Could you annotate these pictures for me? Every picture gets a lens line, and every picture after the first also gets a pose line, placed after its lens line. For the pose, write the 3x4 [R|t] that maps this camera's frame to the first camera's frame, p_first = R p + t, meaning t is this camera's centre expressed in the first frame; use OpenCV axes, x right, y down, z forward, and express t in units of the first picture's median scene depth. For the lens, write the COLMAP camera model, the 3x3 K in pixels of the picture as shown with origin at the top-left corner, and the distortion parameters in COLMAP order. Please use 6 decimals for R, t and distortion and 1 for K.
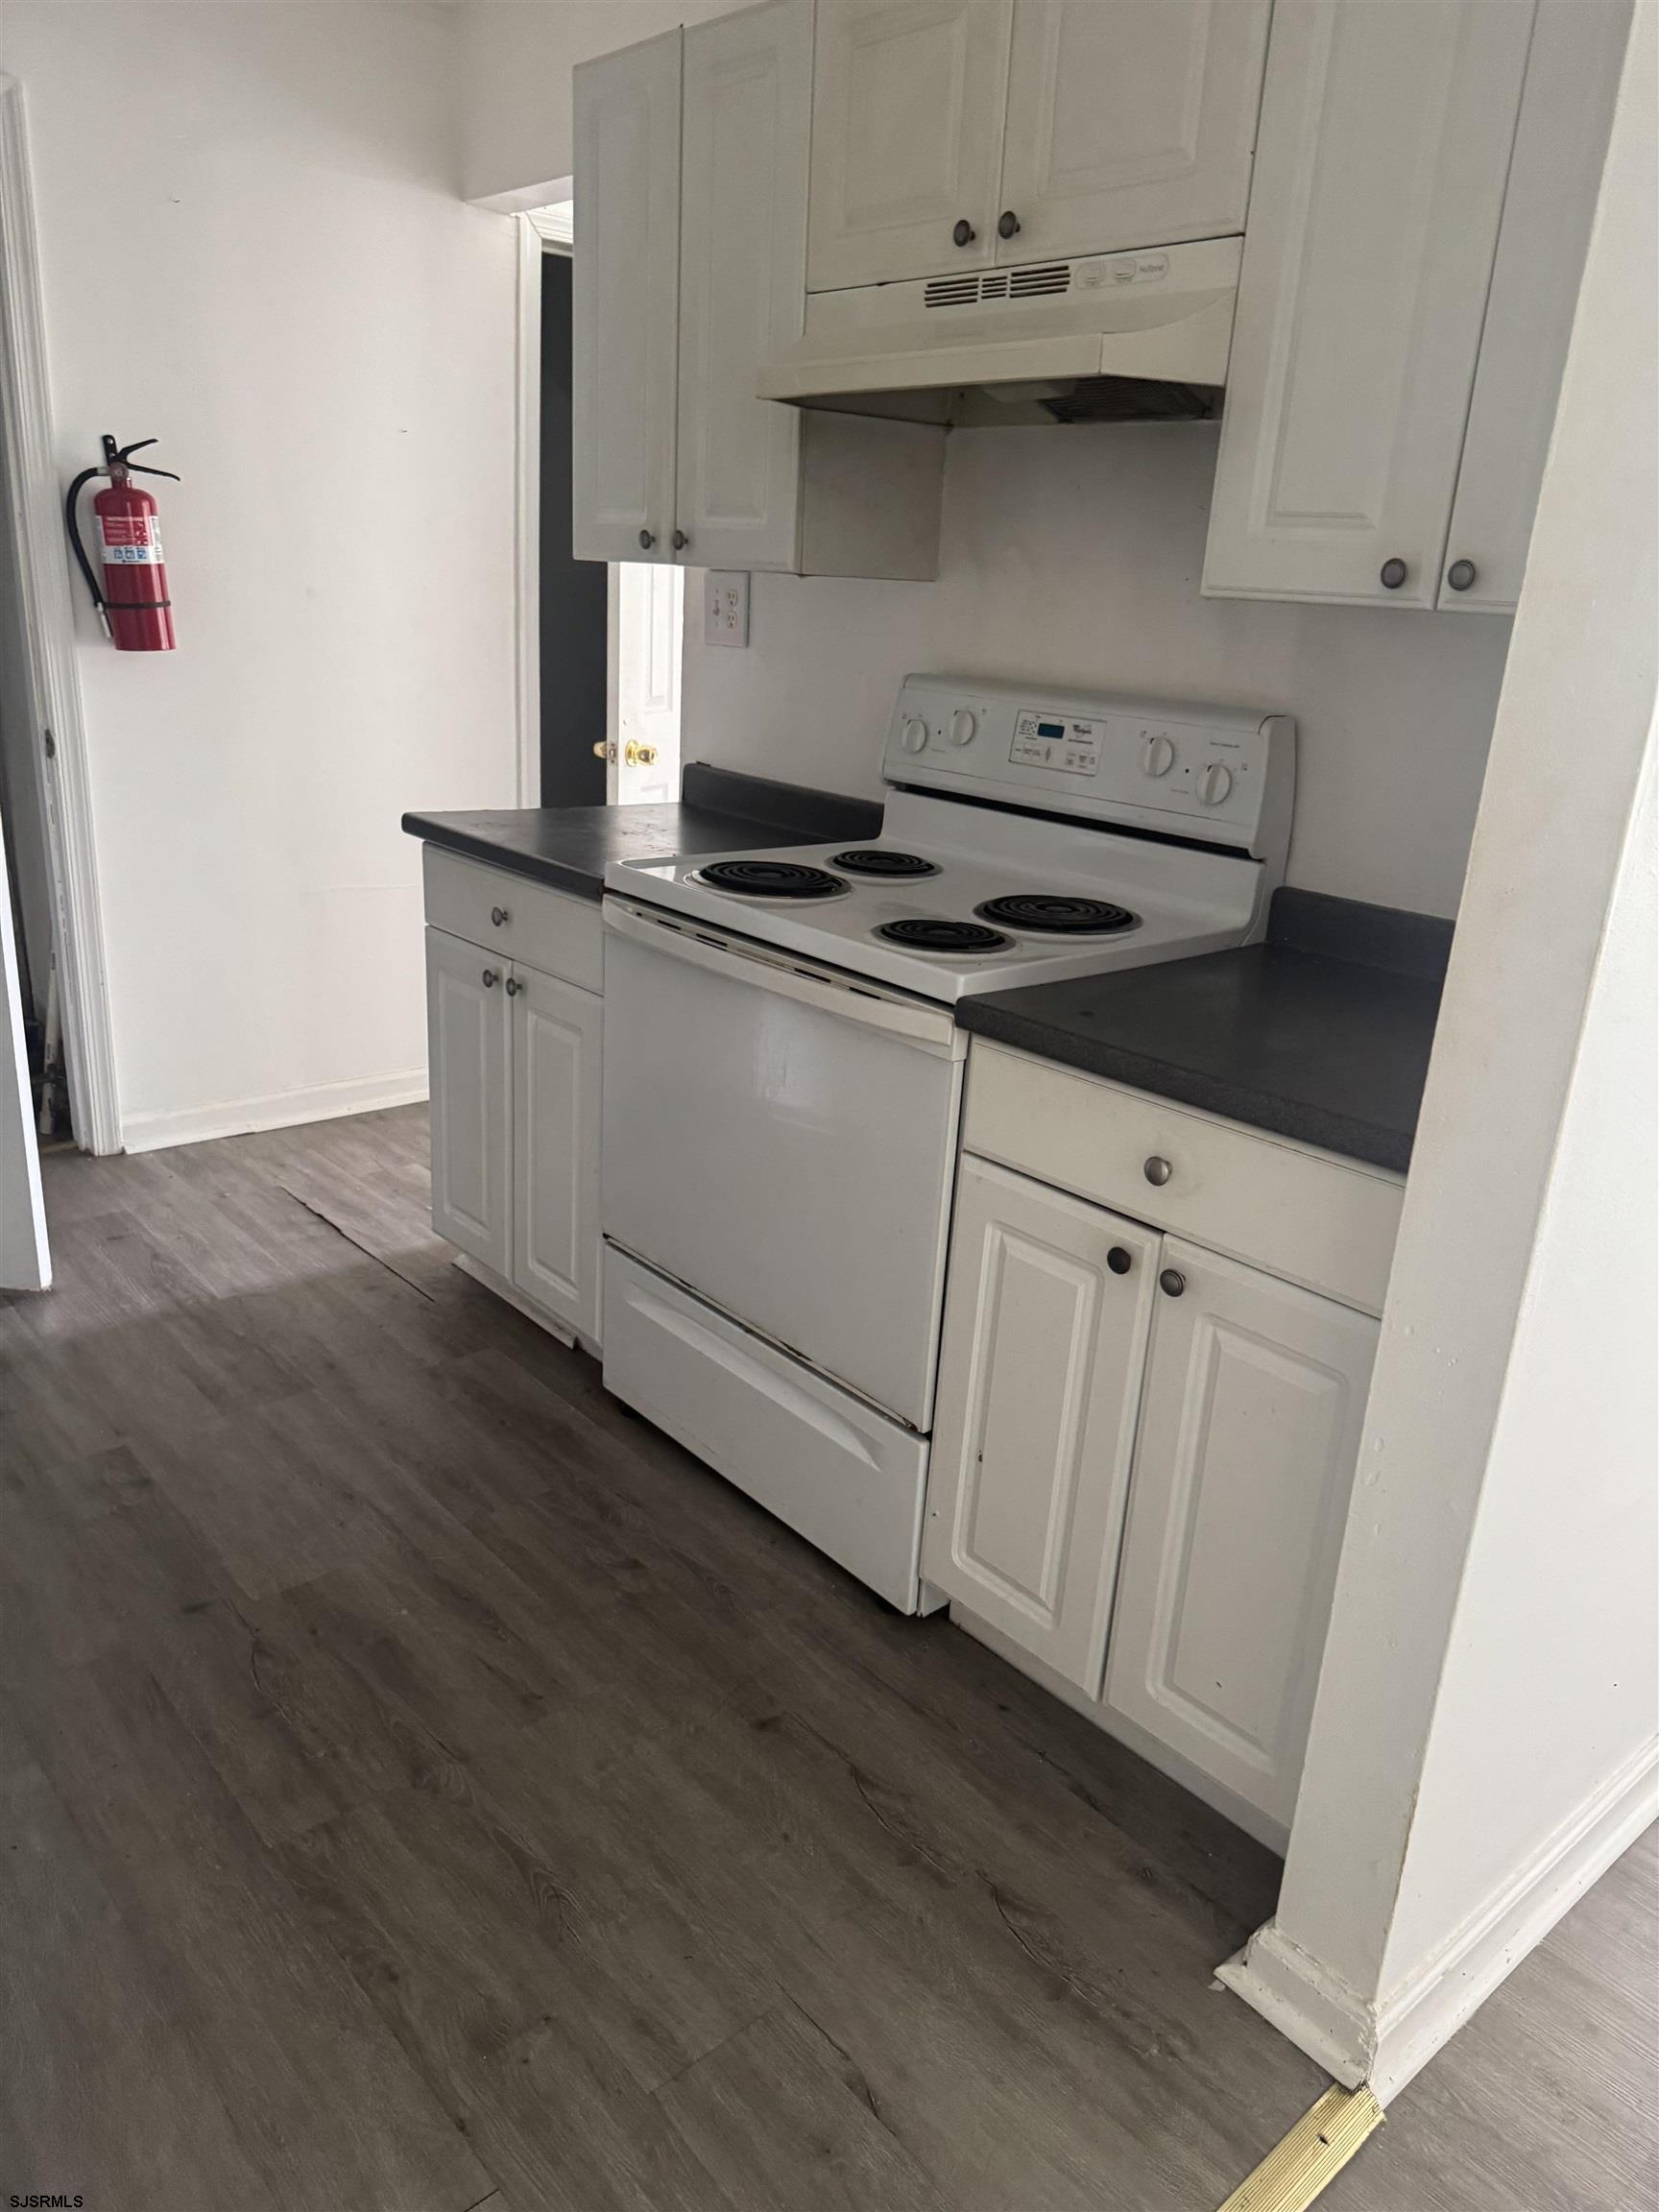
lens RADIAL K [[1562.7, 0, 824.2], [0, 1562.7, 1140.1], [0, 0, 1]] dist [-0.002351, -0.001499]
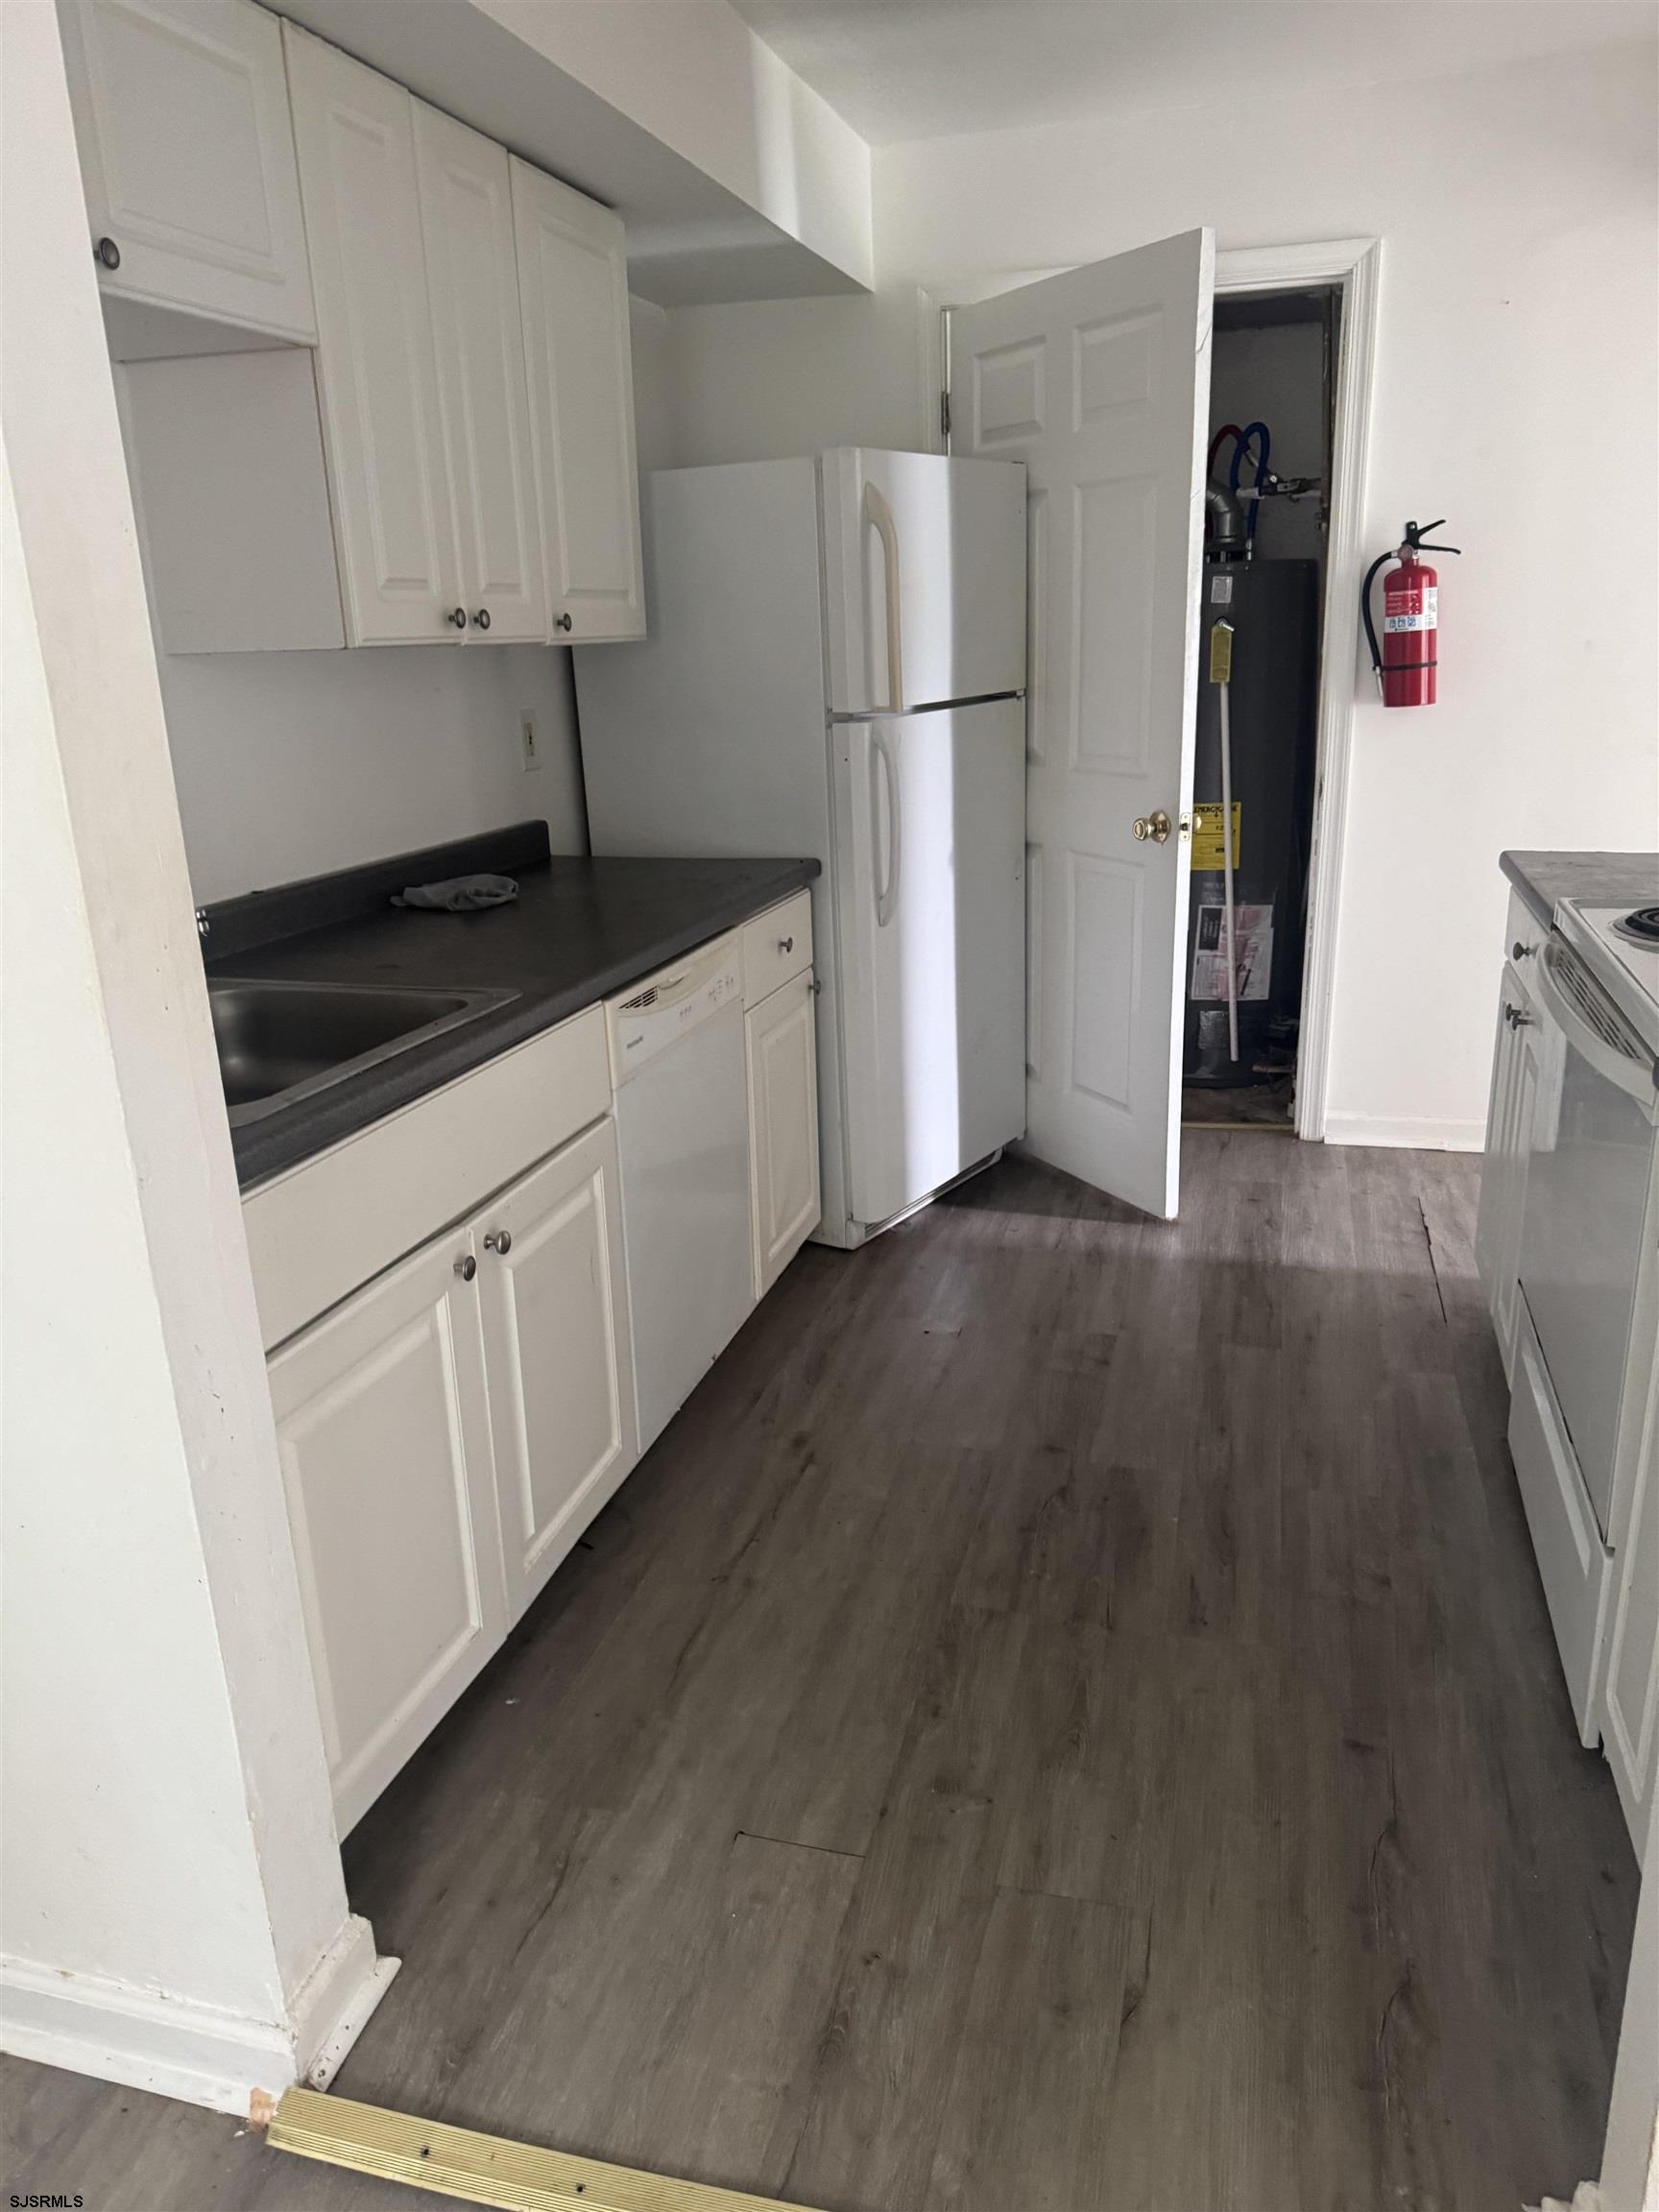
lens RADIAL K [[1539.7, 0, 829.5], [0, 1539.7, 1106.0], [0, 0, 1]] dist [0.085525, -0.122614]
pose [[0.551093, 0.178247, -0.815184, 0.333144], [-0.224345, 0.972599, 0.061003, -0.006501], [0.803720, 0.149264, 0.575981, 0.058066]]
